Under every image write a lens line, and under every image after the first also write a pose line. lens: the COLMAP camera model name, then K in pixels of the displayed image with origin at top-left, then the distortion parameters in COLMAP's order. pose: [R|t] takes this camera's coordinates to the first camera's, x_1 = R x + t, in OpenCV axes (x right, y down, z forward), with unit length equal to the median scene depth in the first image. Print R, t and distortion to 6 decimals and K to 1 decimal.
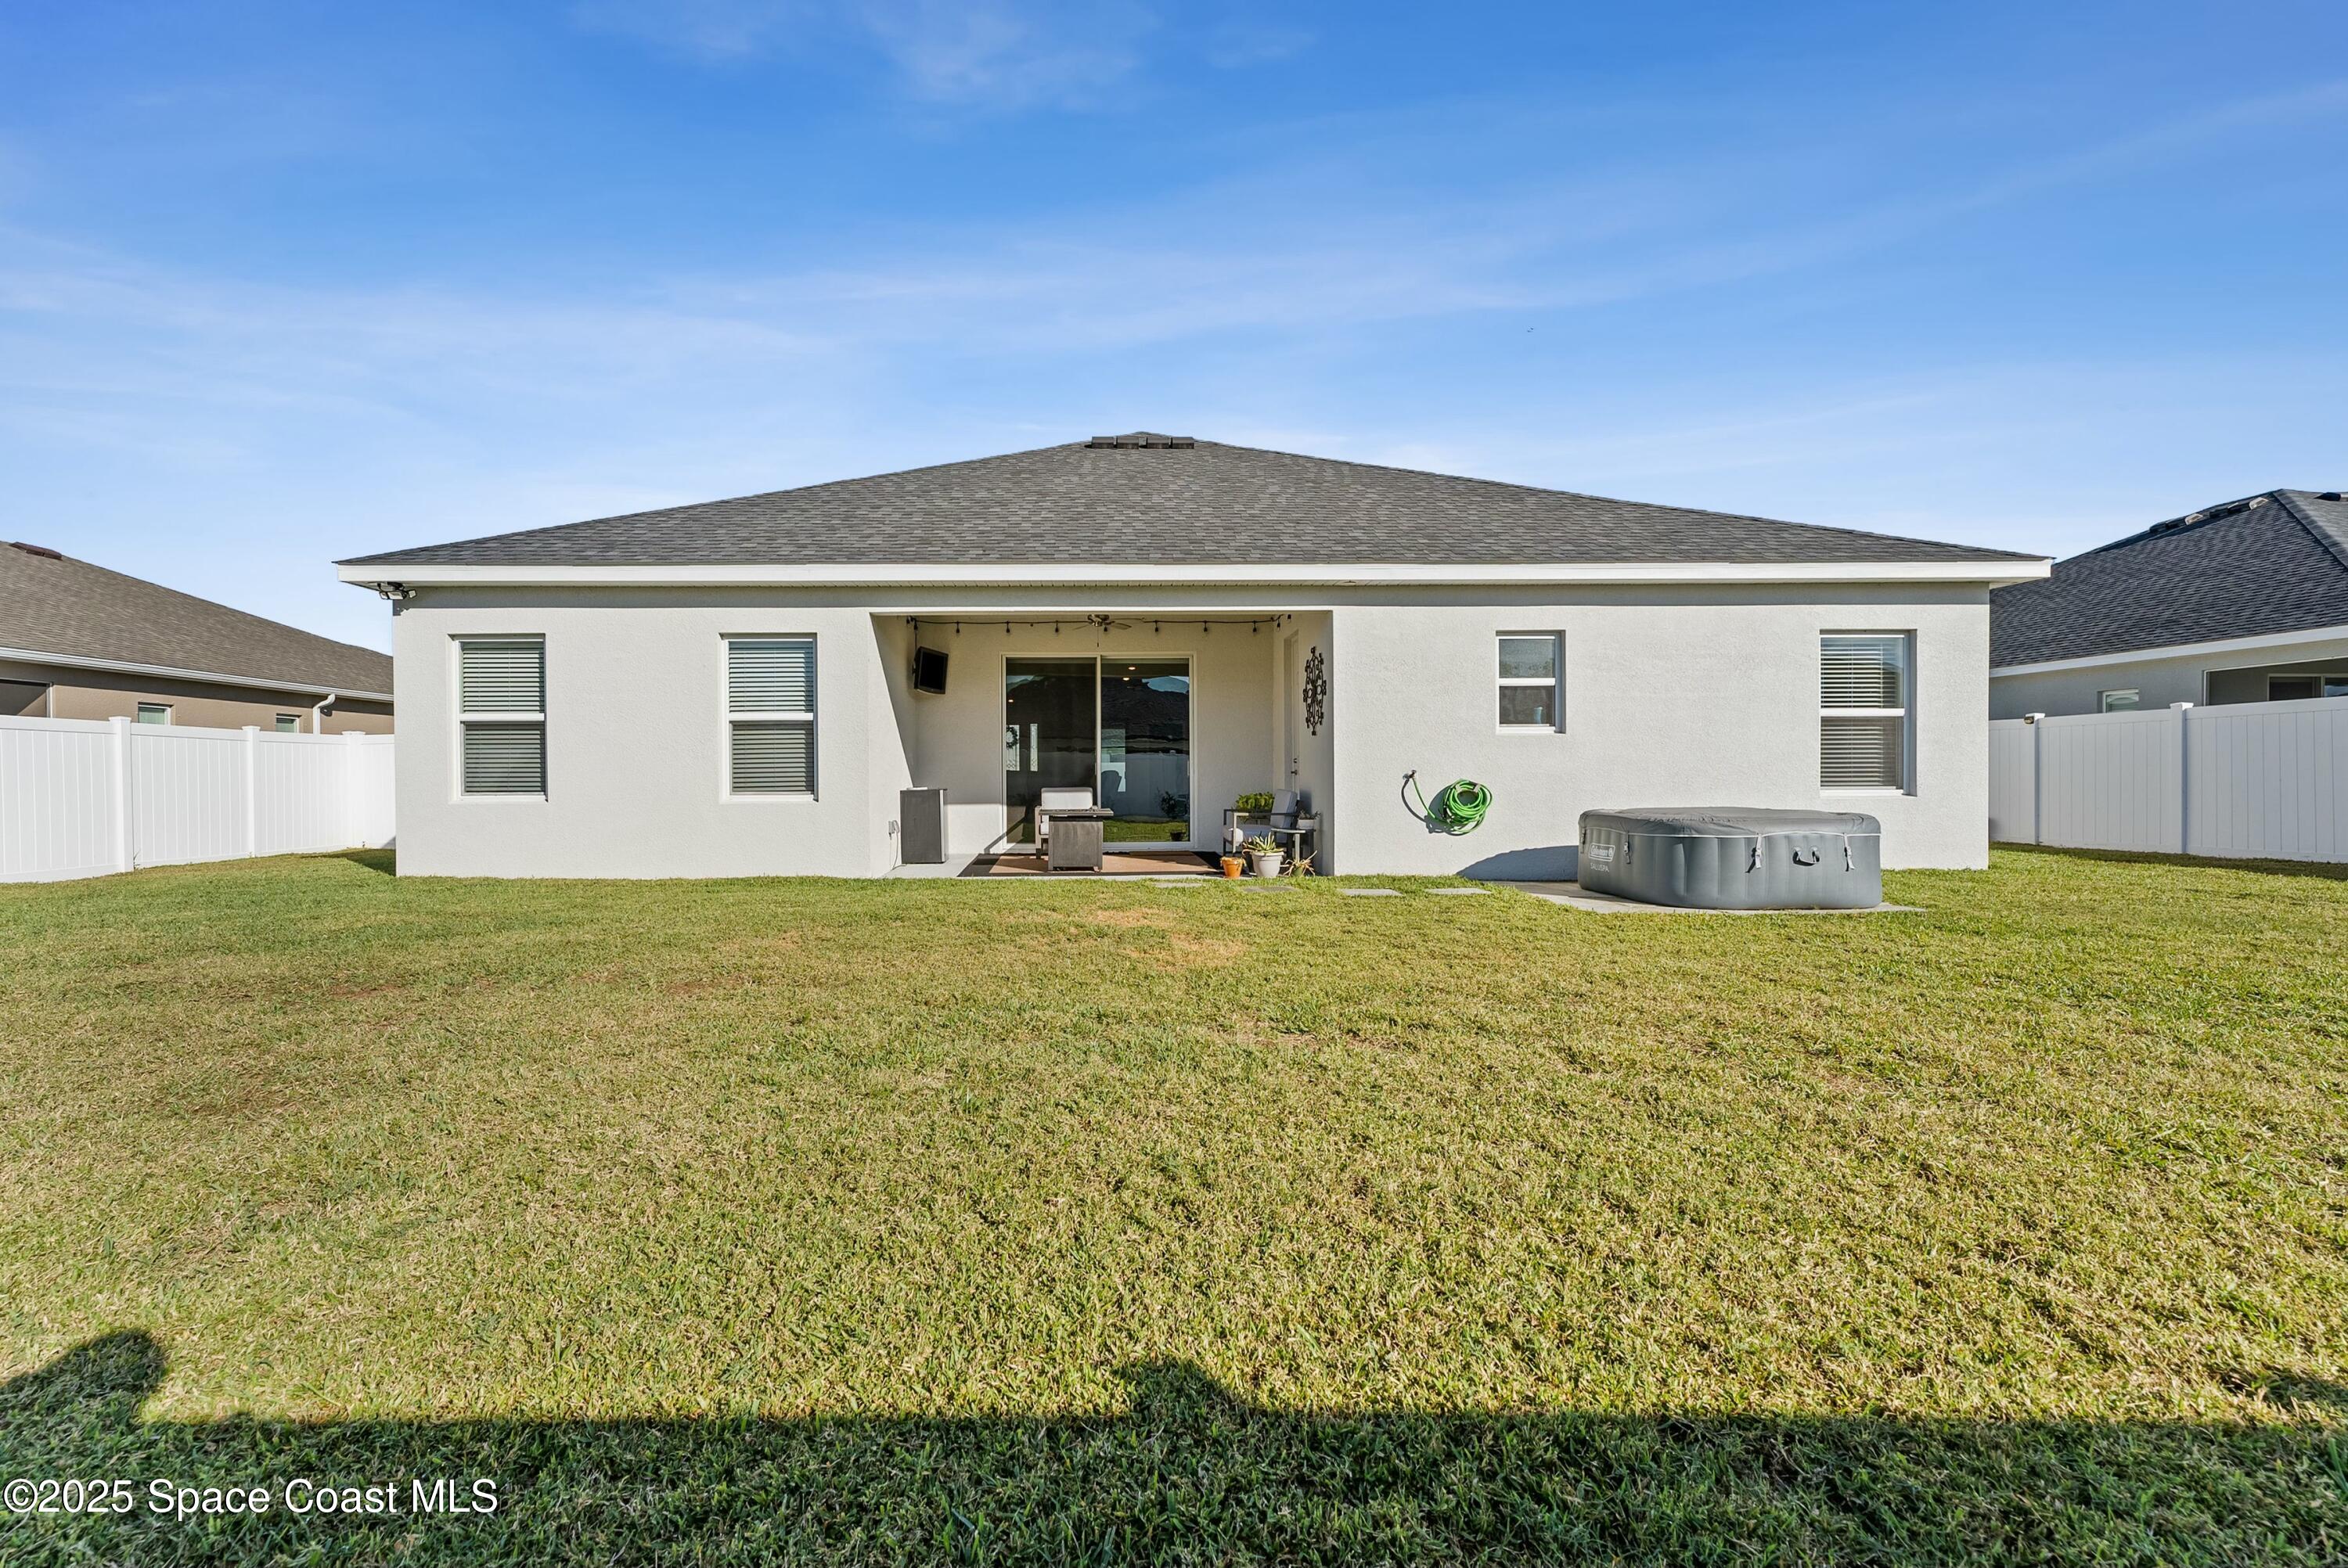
lens RADIAL K [[974.8, 0, 1175.2], [0, 974.8, 774.1], [0, 0, 1]] dist [0.001518, 0.000080]
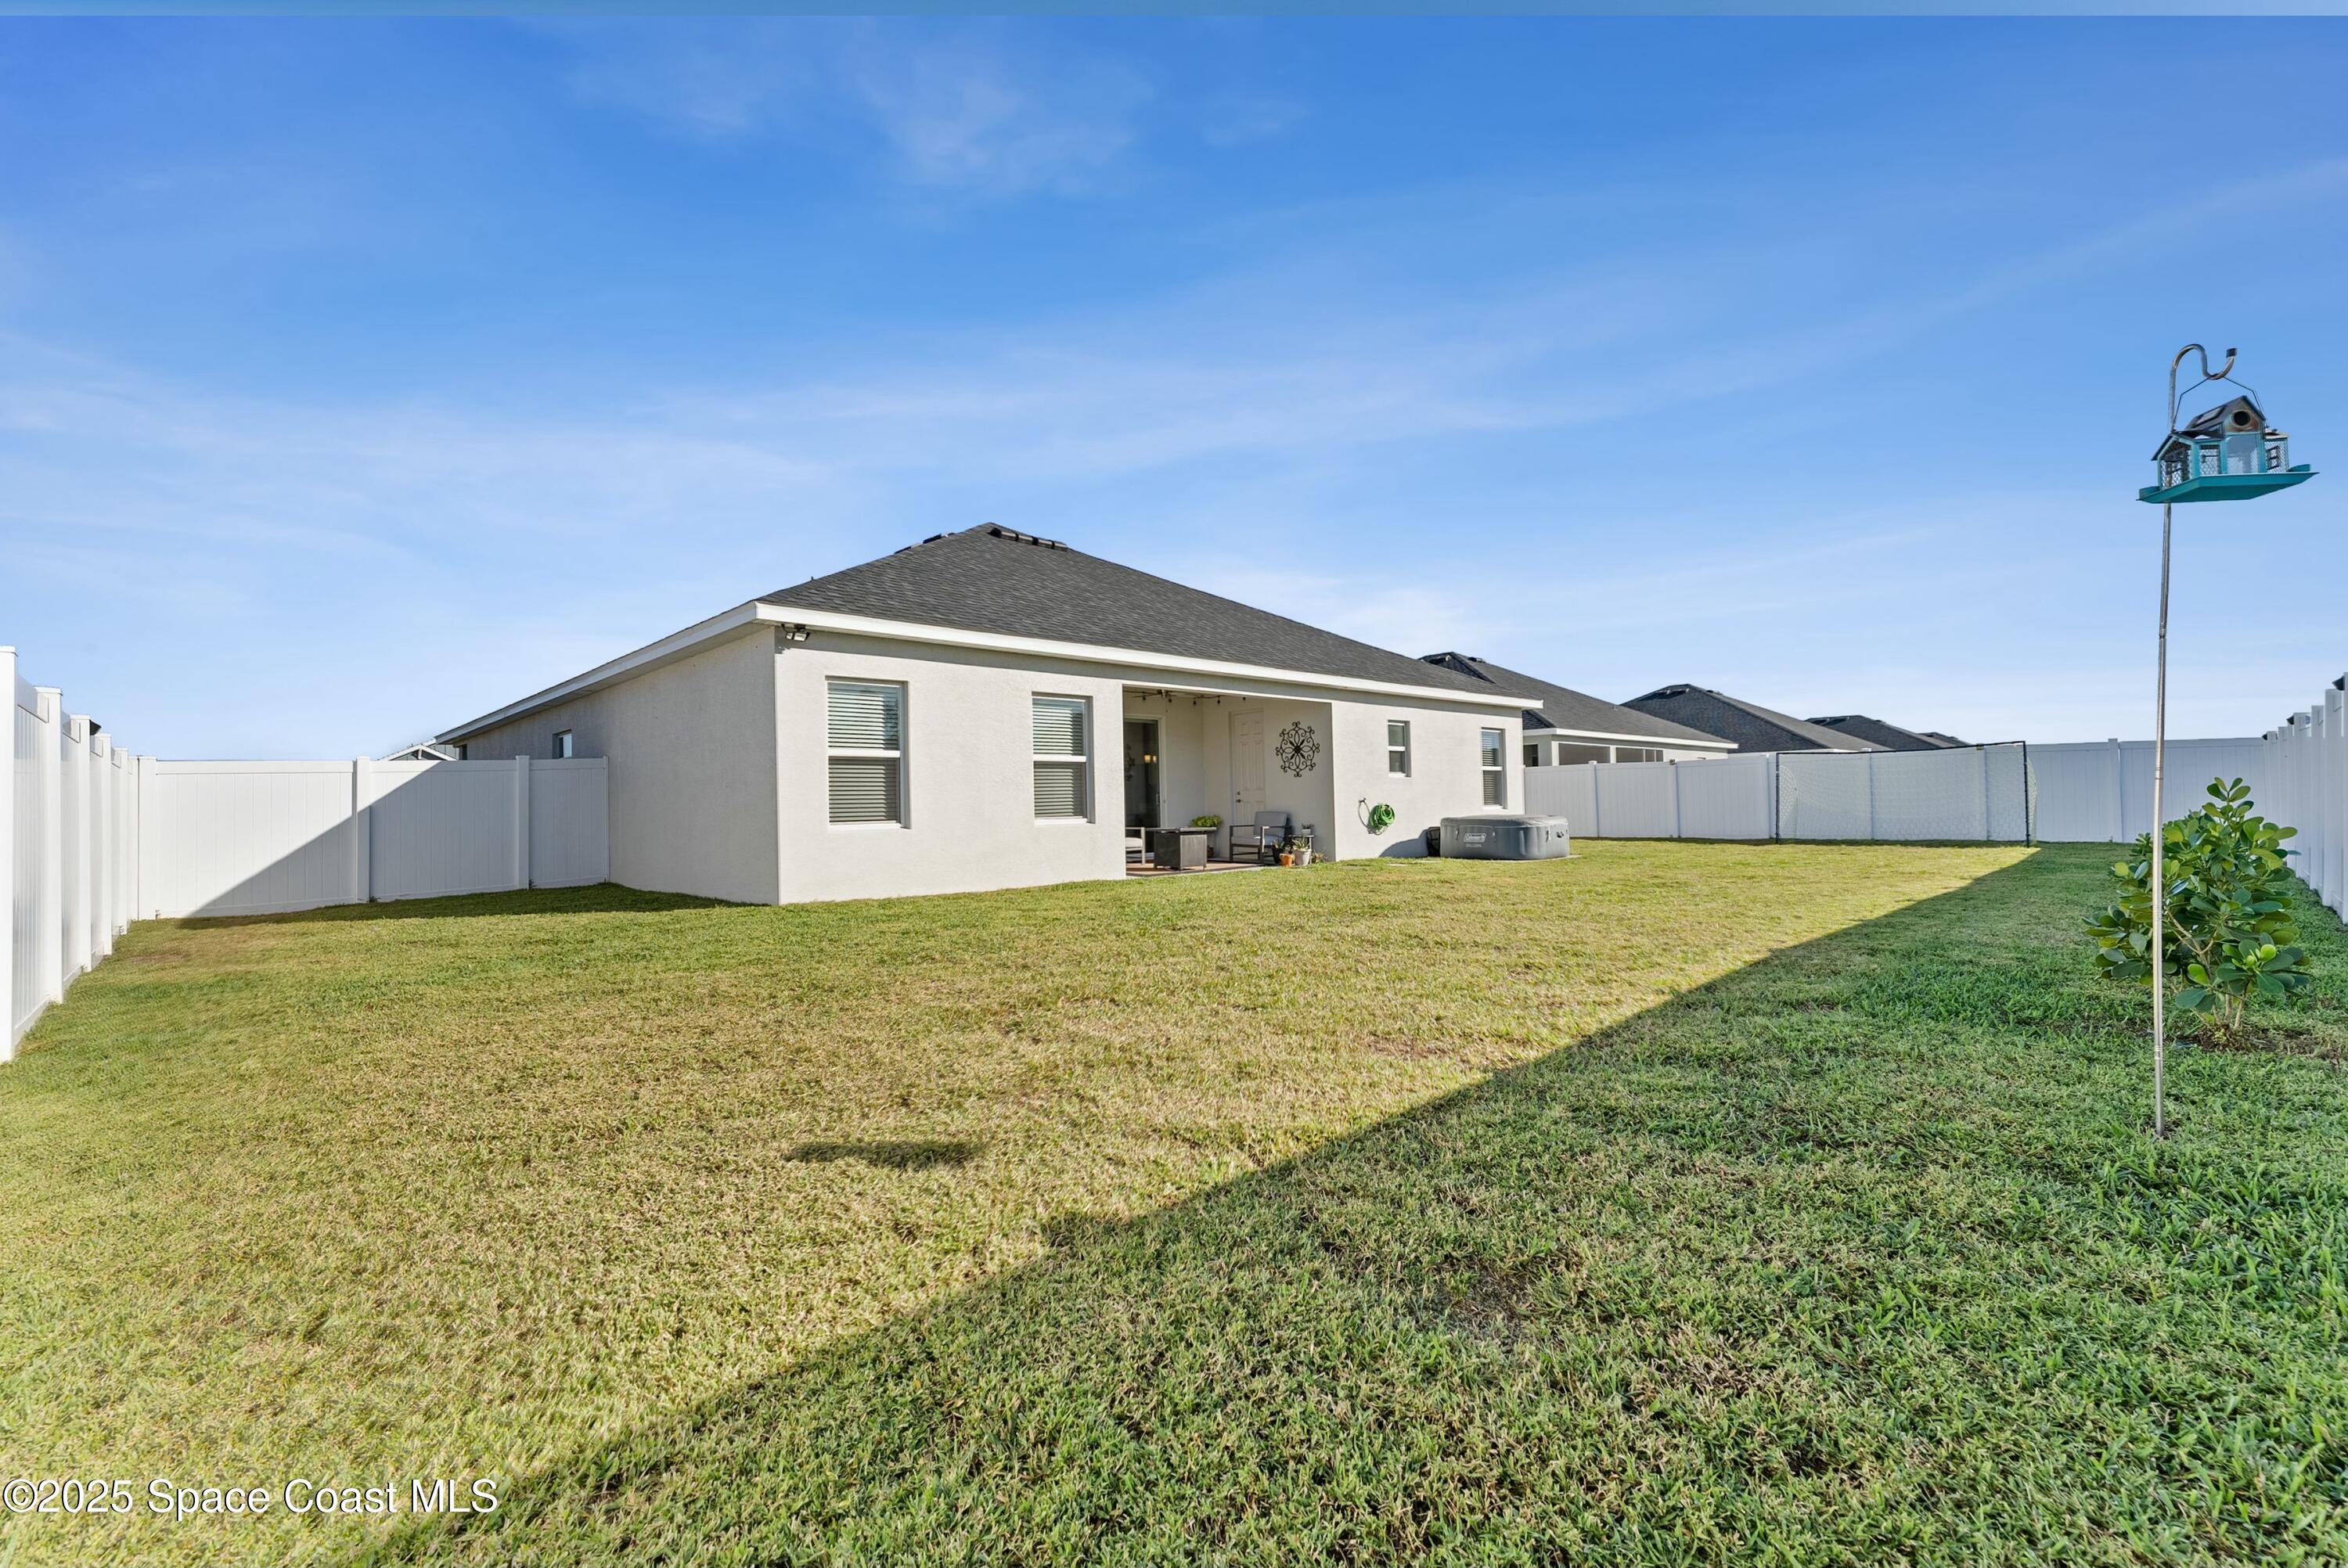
lens RADIAL K [[974.8, 0, 1151.8], [0, 974.8, 781.2], [0, 0, 1]] dist [0.001518, 0.000080]
pose [[0.743187, 0.007767, 0.669039, -1.192237], [0.013047, 0.999574, -0.026098, 0.007149], [-0.668957, 0.028125, 0.742769, -0.040720]]
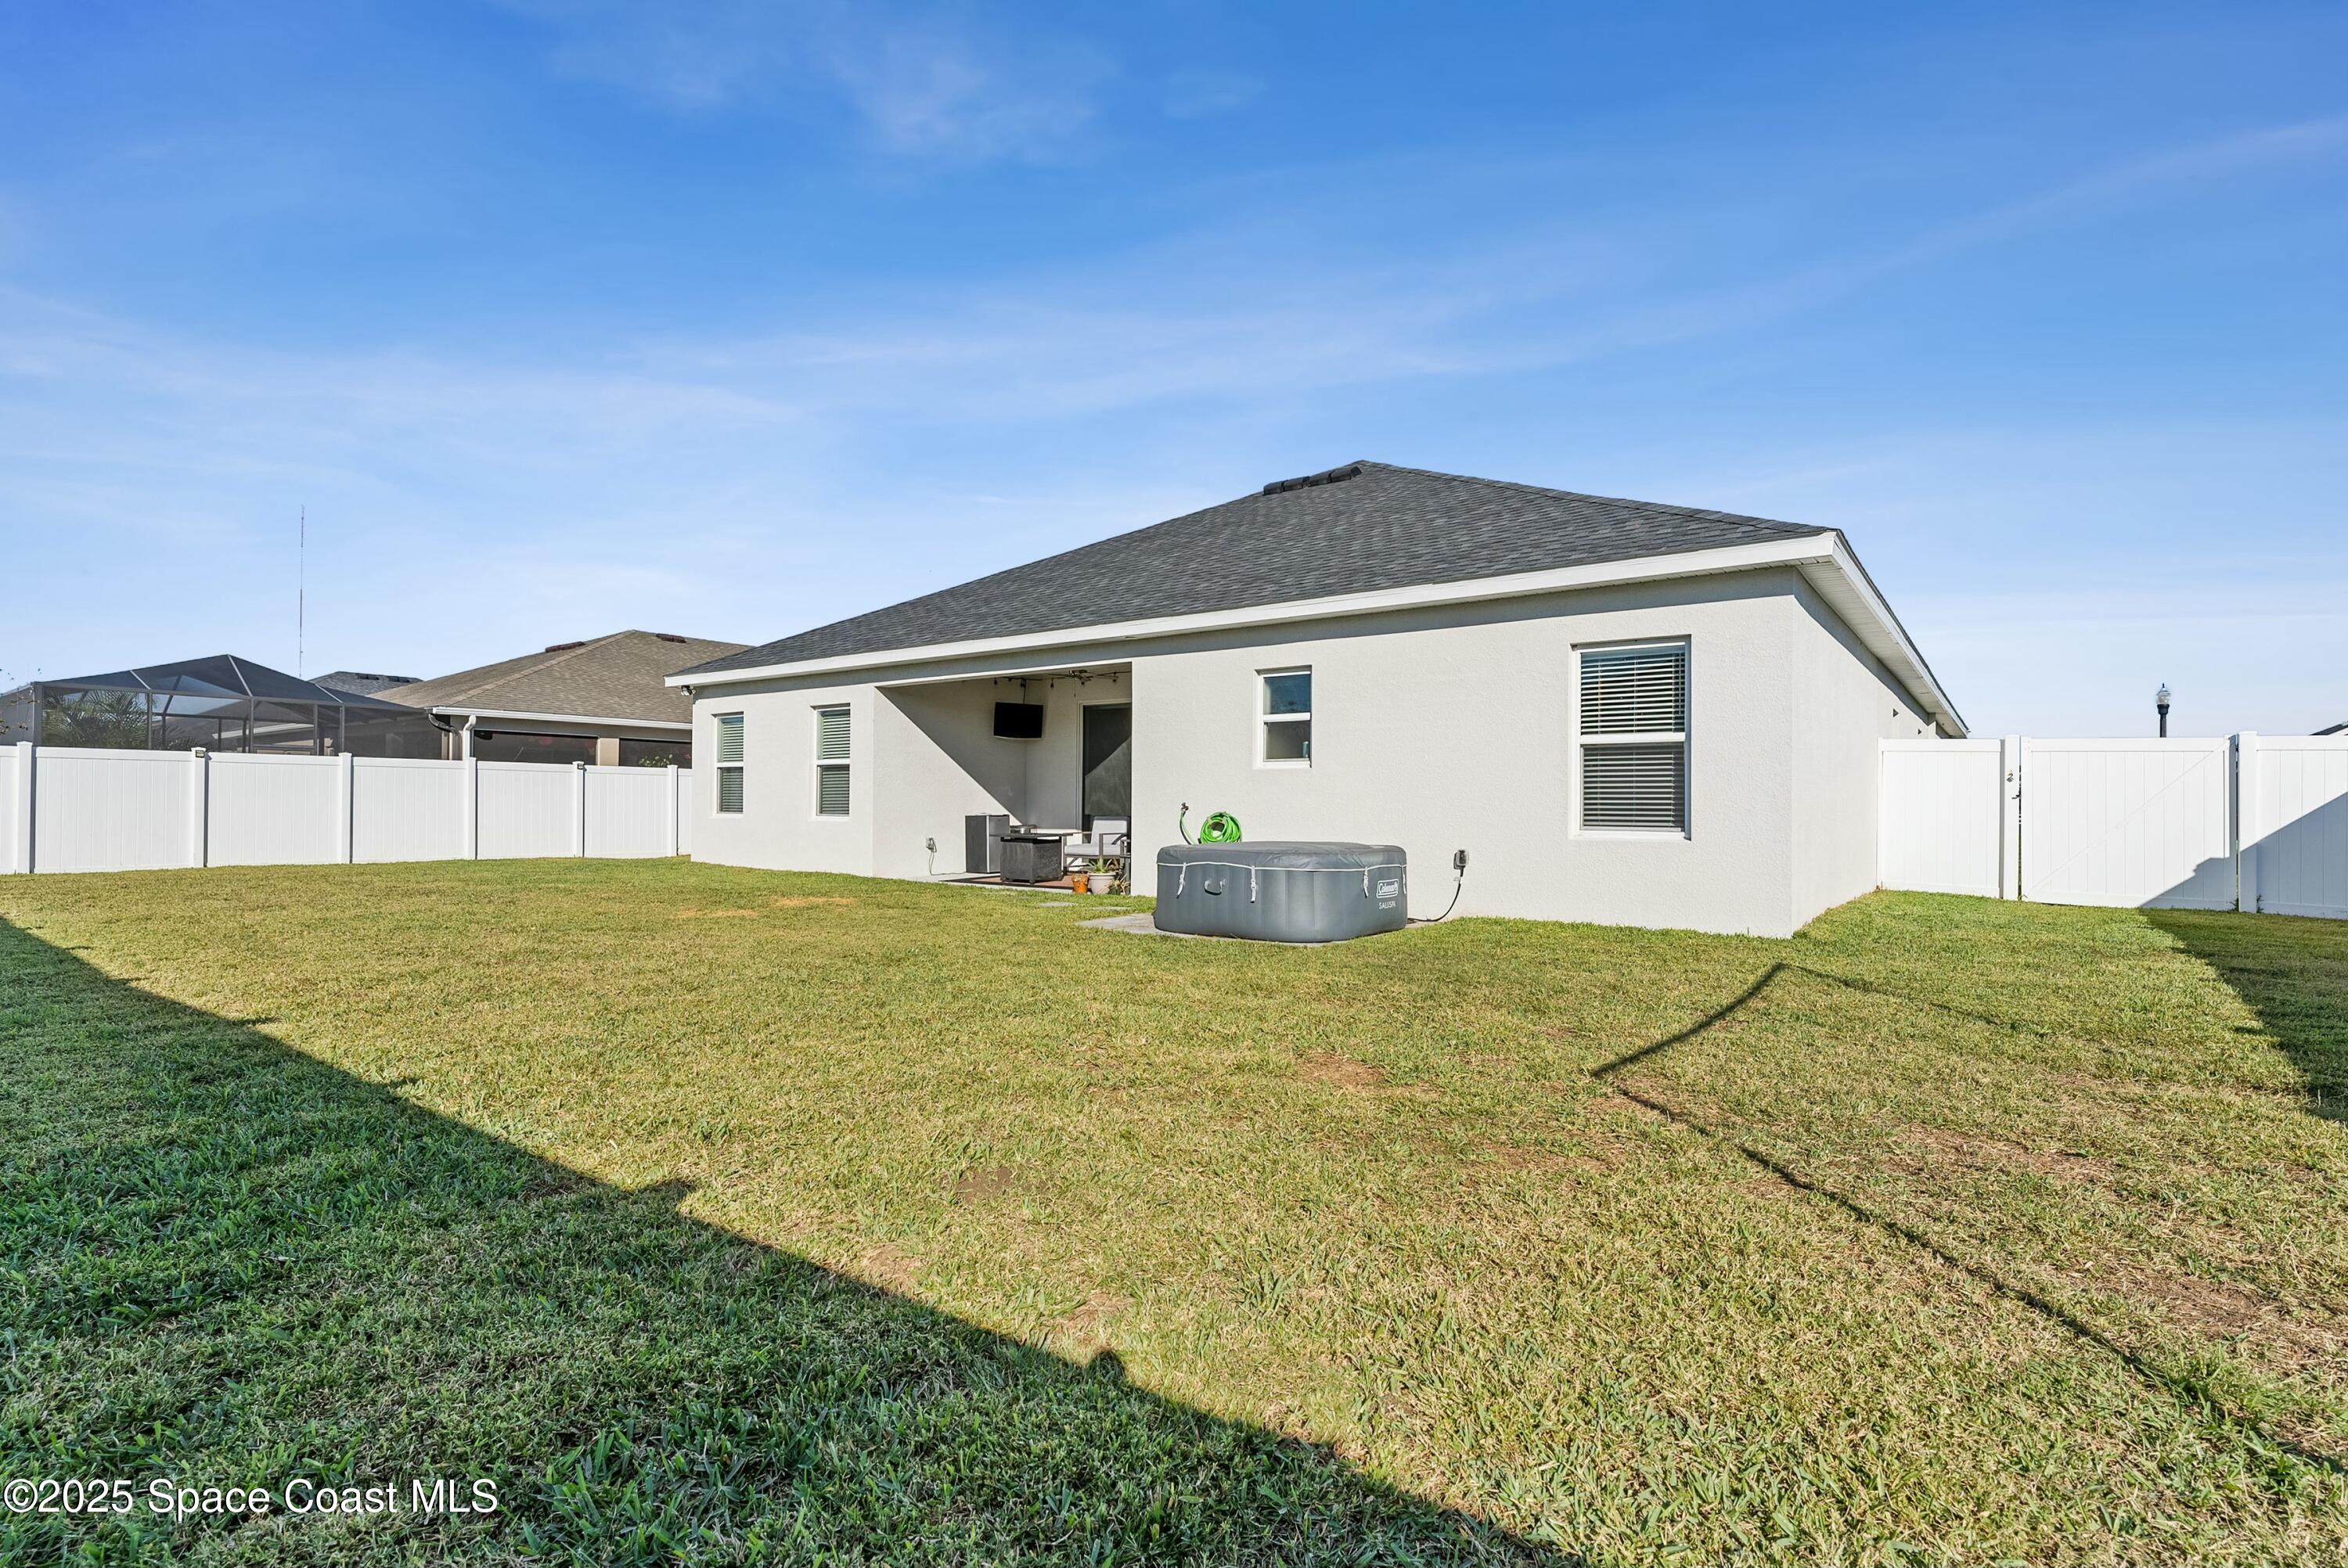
lens RADIAL K [[1094.4, 0, 1176.0], [0, 1094.4, 781.4], [0, 0, 1]] dist [-0.003147, -0.000469]
pose [[0.793624, -0.002198, -0.608405, 0.961365], [-0.011073, 0.999776, -0.018055, -0.006437], [0.608308, 0.021066, 0.793421, 0.026591]]
